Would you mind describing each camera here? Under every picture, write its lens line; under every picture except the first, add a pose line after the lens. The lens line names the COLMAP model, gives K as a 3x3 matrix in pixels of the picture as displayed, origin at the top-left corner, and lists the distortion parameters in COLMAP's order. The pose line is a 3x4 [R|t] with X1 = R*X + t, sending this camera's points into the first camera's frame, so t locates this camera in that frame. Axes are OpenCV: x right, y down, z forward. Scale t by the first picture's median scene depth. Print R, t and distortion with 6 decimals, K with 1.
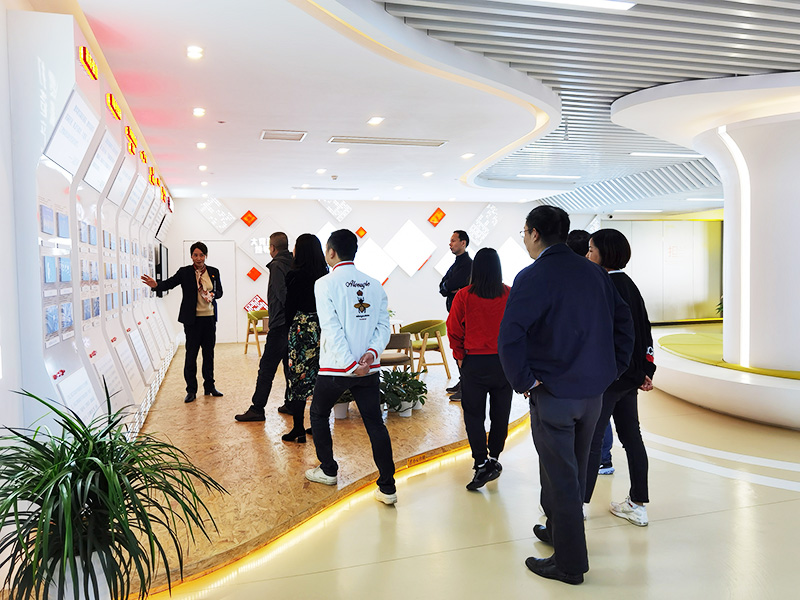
lens RADIAL K [[639.5, 0, 400.6], [0, 639.5, 297.1], [0, 0, 1]] dist [0.007796, 0.001690]
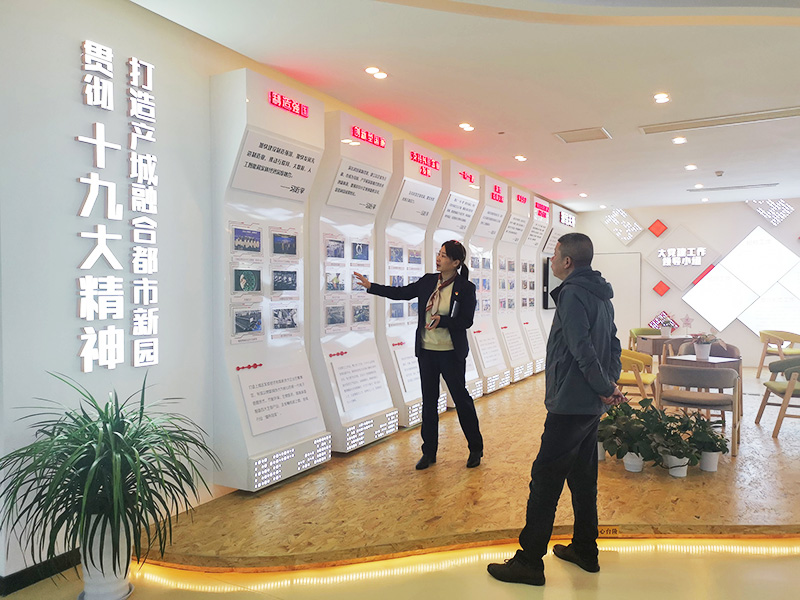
lens RADIAL K [[611.9, 0, 400.0], [0, 611.9, 303.8], [0, 0, 1]] dist [0.027495, 0.002896]
pose [[0.699366, 0.035932, -0.713860, 0.291384], [-0.041781, 0.999083, 0.009356, -0.012603], [0.713541, 0.023282, 0.700226, 0.233961]]
